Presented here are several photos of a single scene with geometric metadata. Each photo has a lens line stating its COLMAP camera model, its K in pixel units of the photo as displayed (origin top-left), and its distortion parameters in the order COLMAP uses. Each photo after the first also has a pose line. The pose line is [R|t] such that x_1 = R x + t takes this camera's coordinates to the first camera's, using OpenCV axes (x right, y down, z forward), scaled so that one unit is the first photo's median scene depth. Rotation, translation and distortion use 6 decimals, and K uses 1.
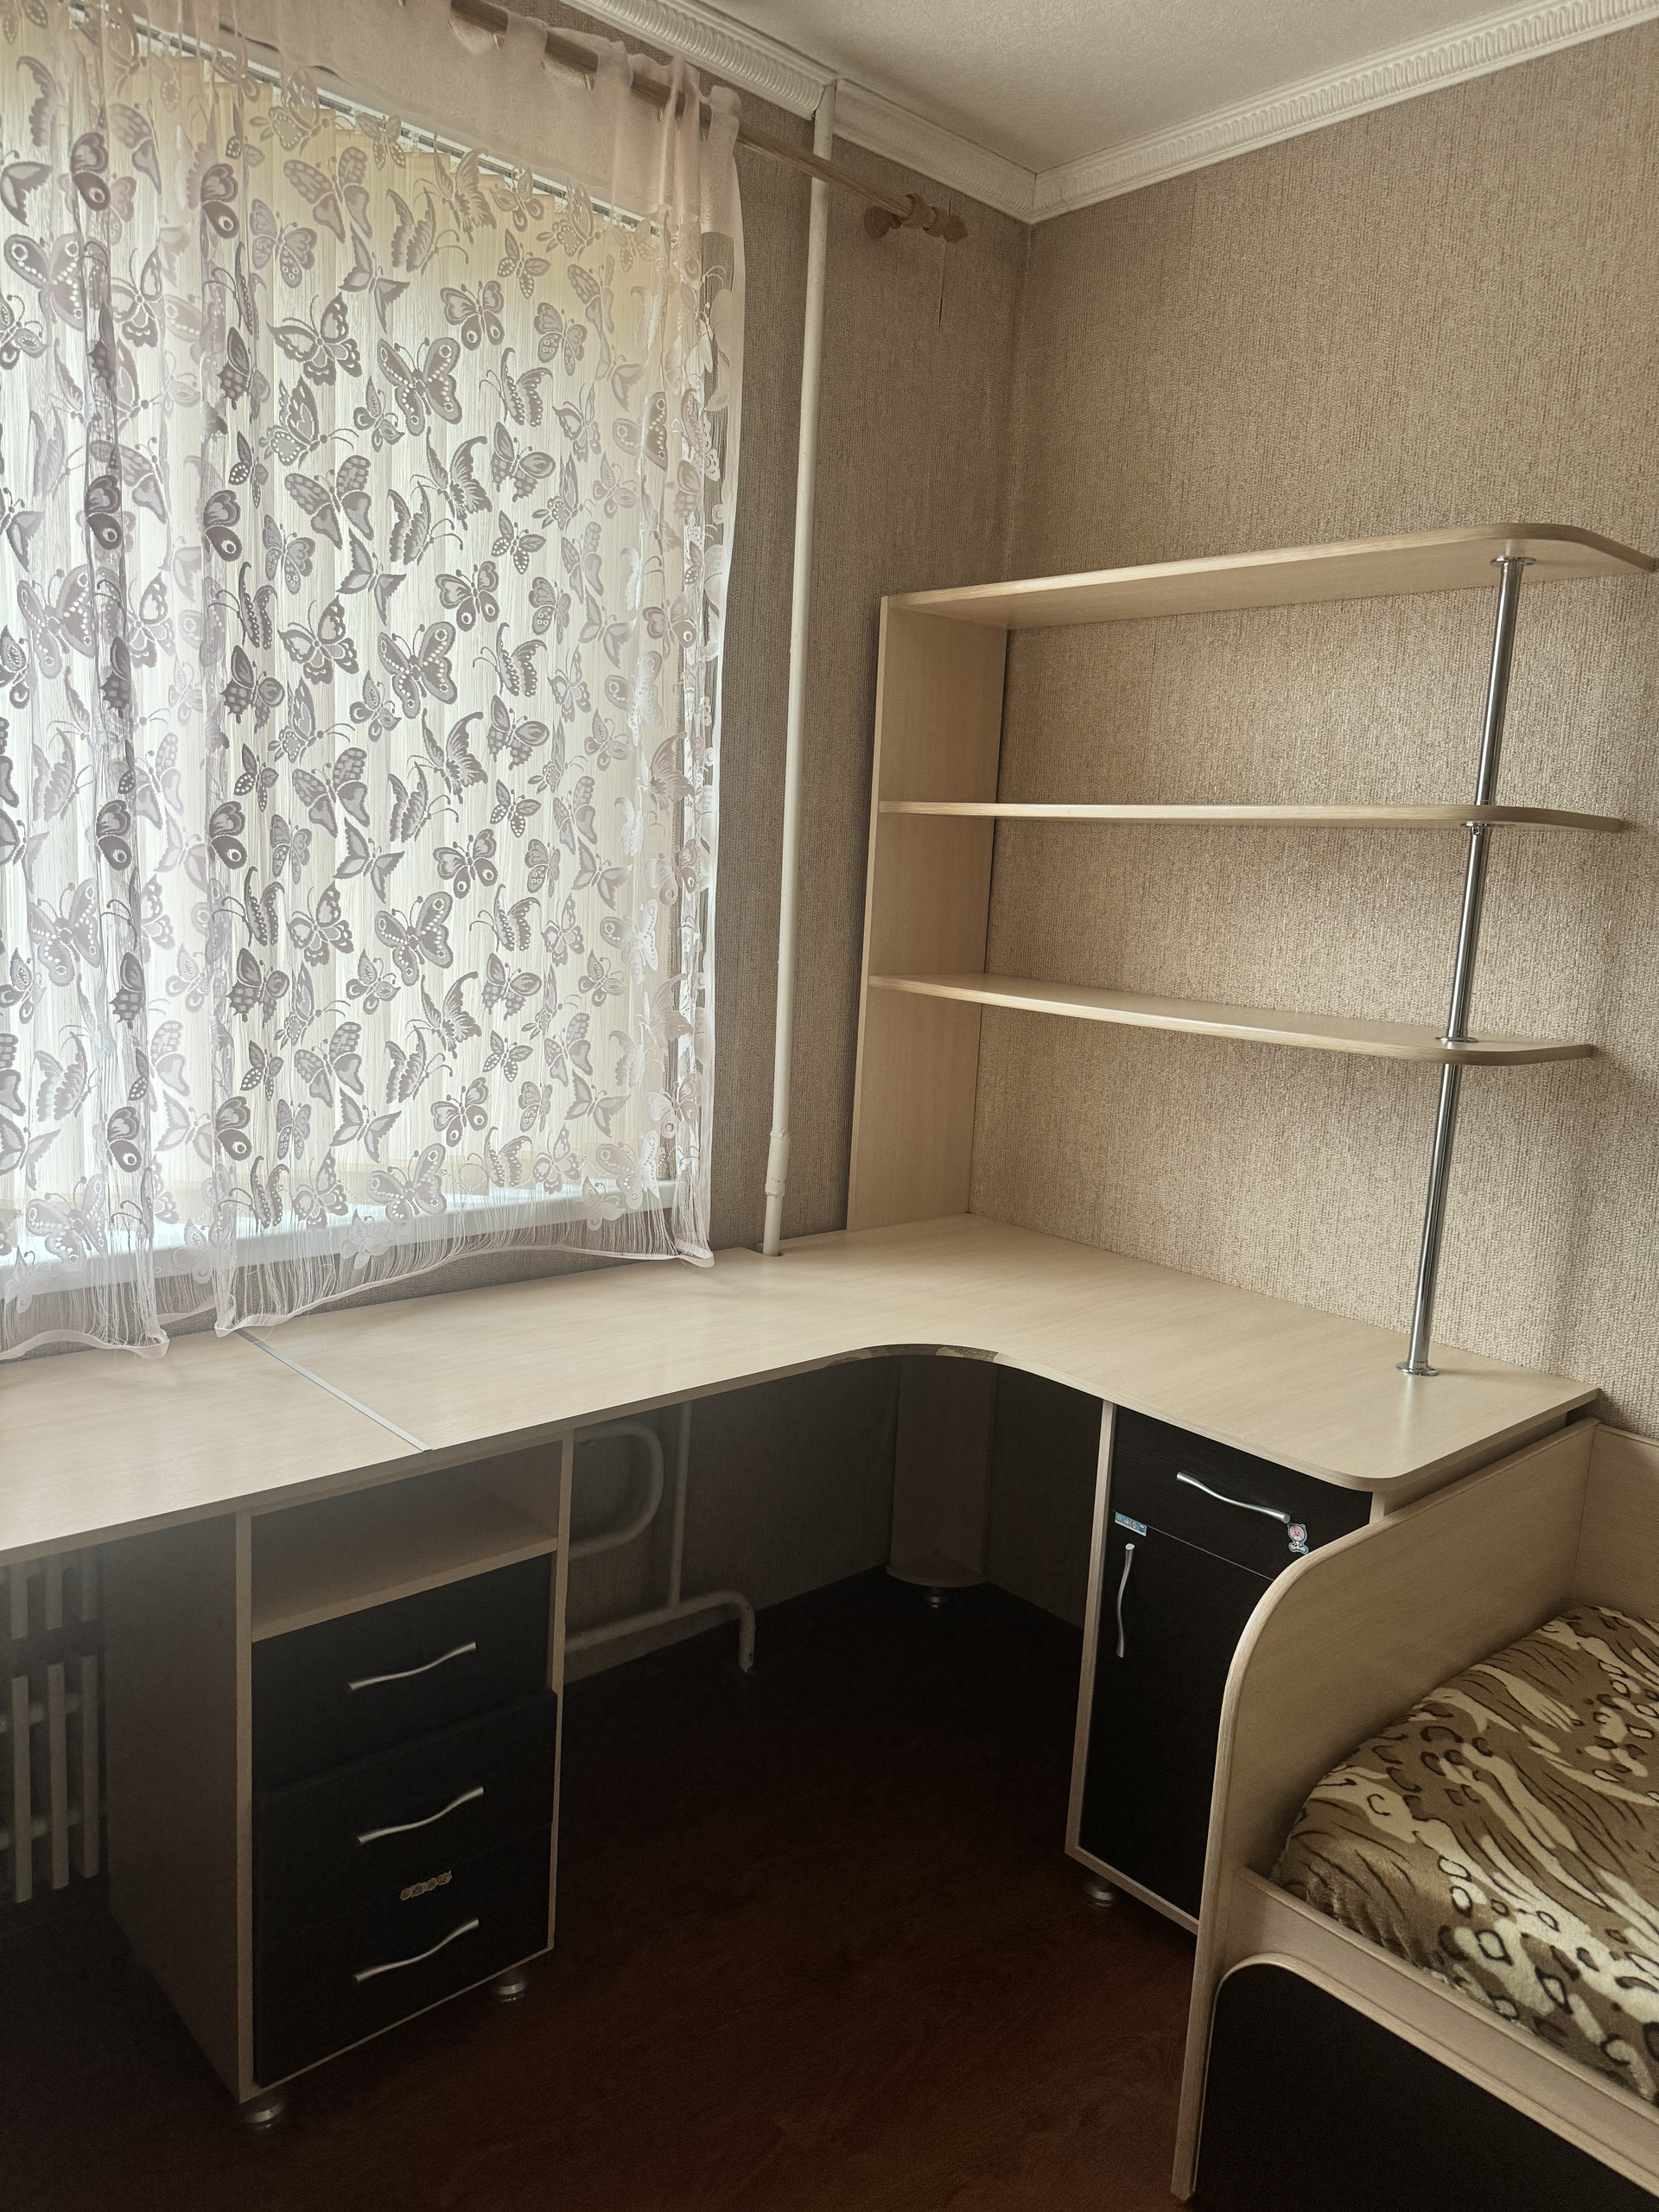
lens RADIAL K [[1519.7, 0, 829.5], [0, 1519.7, 1106.0], [0, 0, 1]] dist [0.058667, -0.068222]
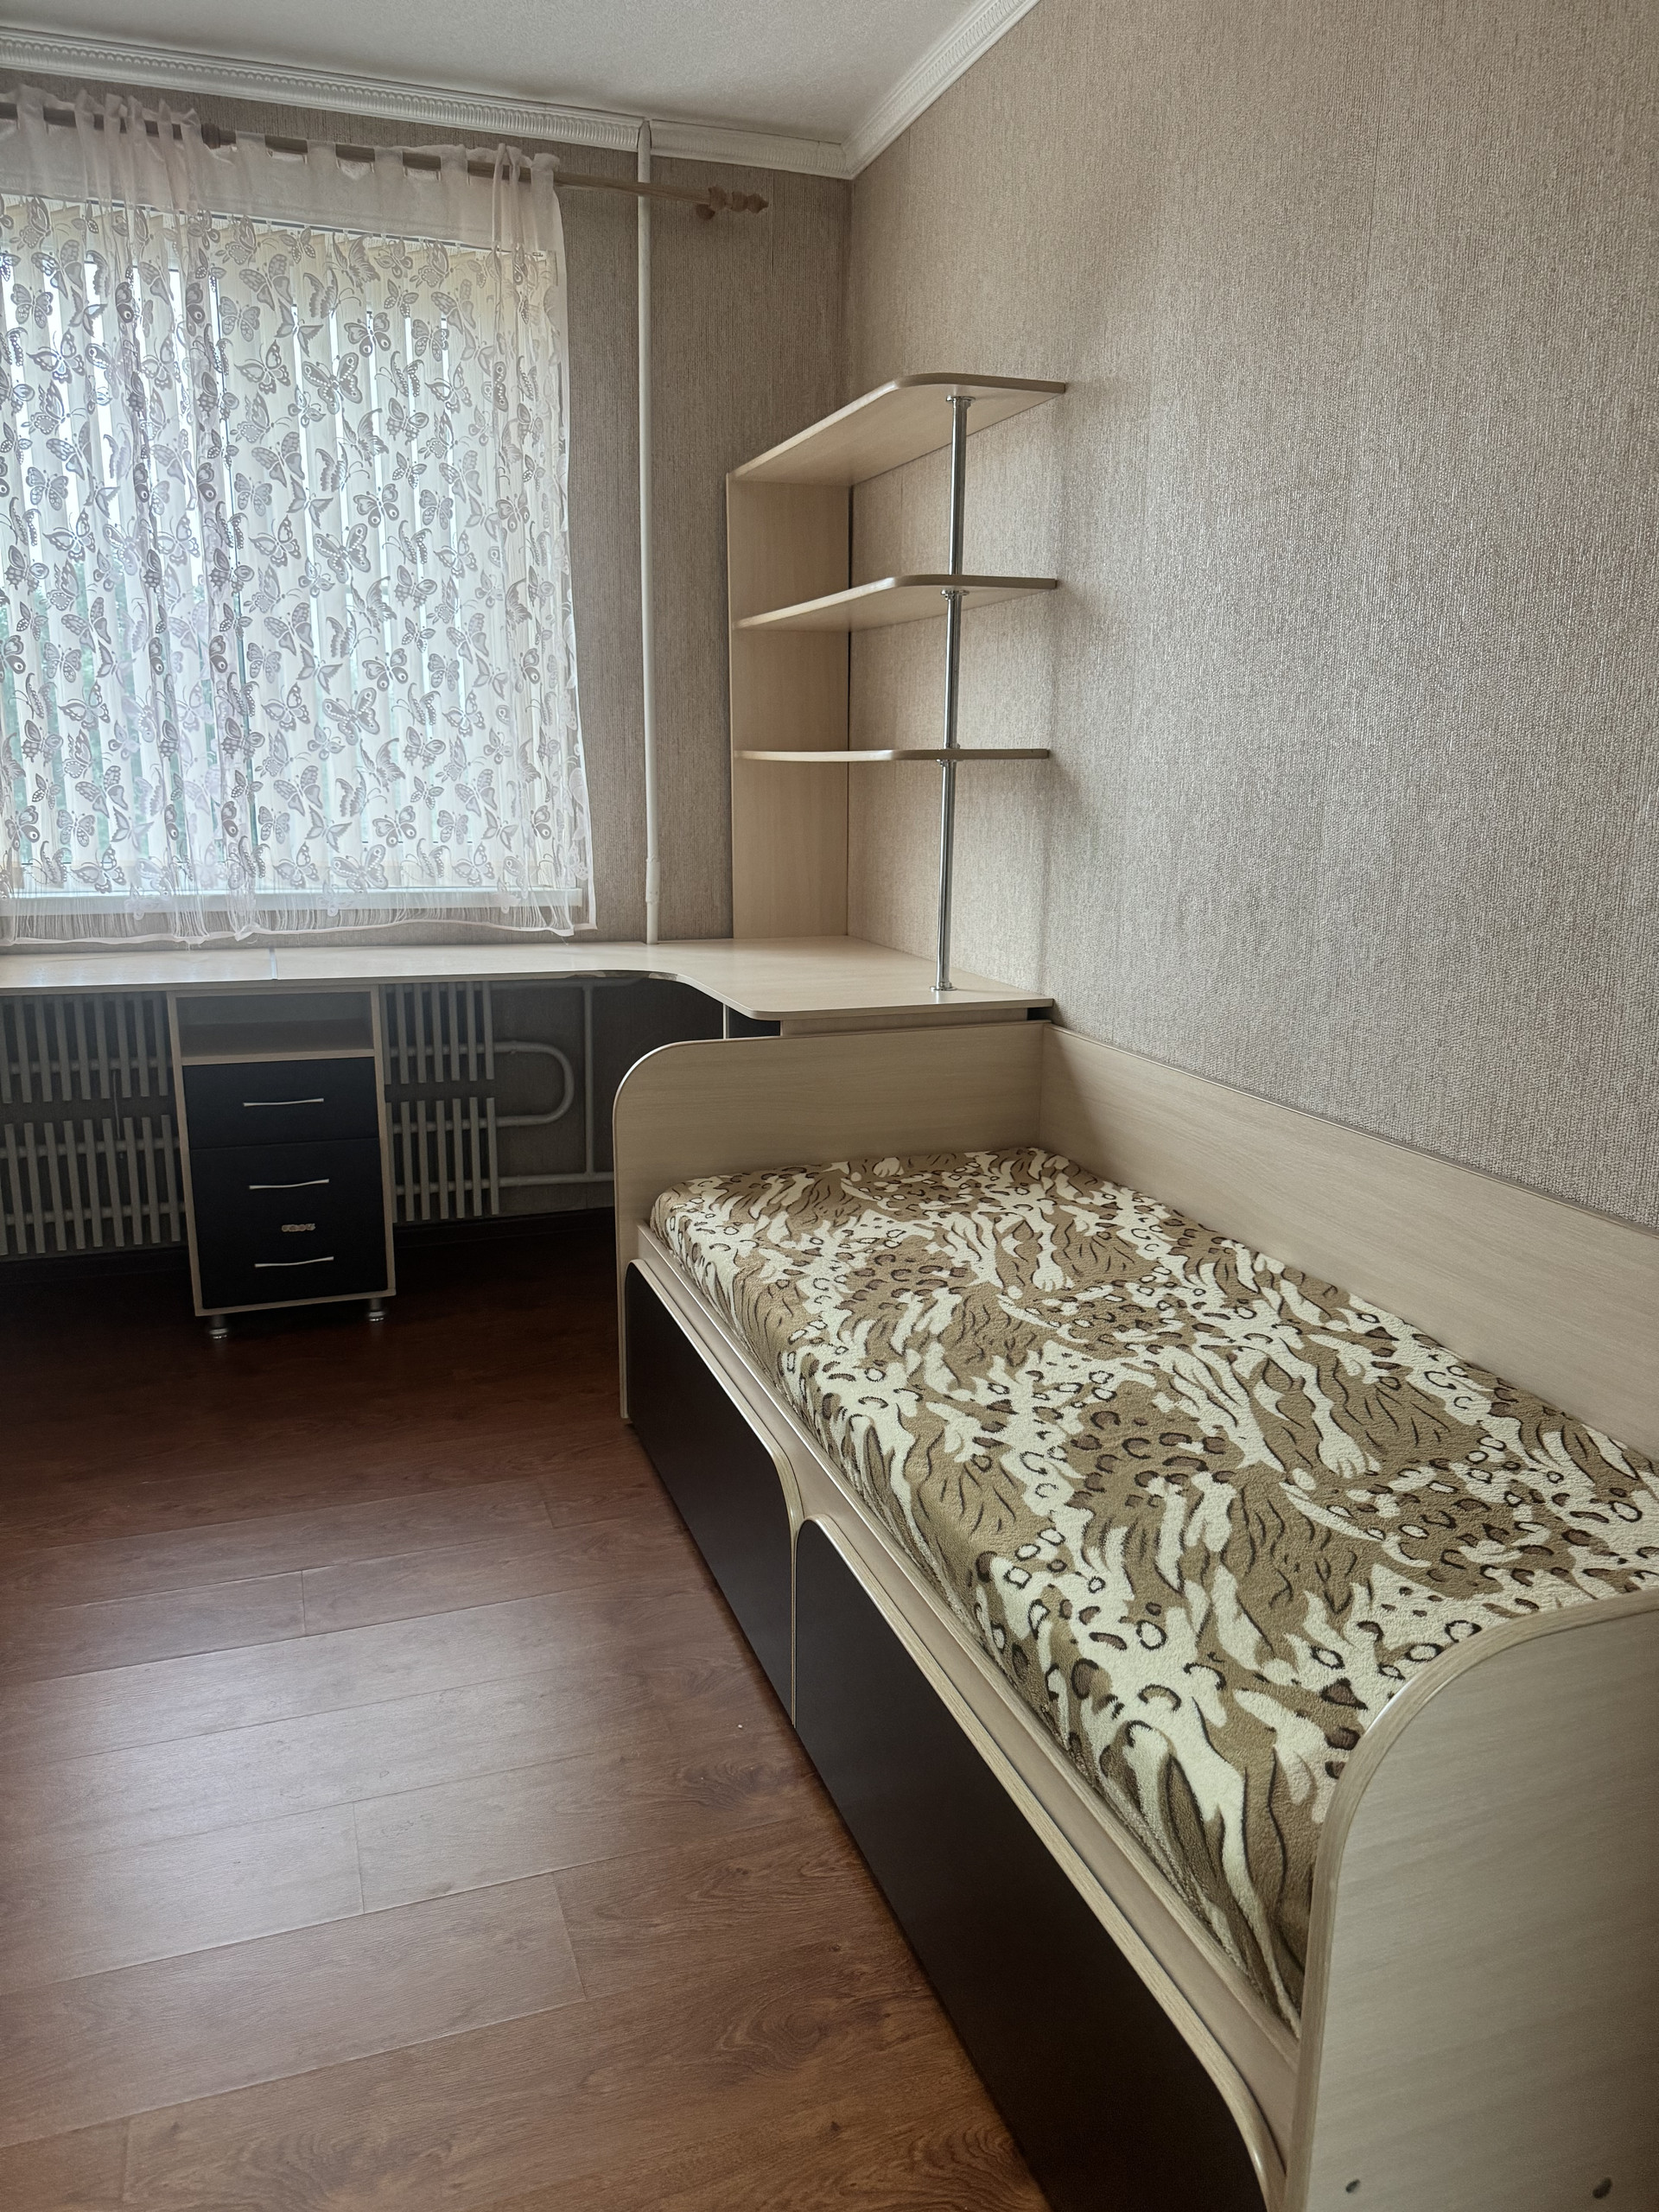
lens RADIAL K [[1555.3, 0, 829.5], [0, 1555.3, 1106.0], [0, 0, 1]] dist [0.010659, 0.000667]
pose [[0.922760, 0.037480, -0.383548, 0.897405], [-0.019110, 0.998485, 0.051595, 0.222447], [0.384901, -0.040280, 0.922079, -0.402224]]
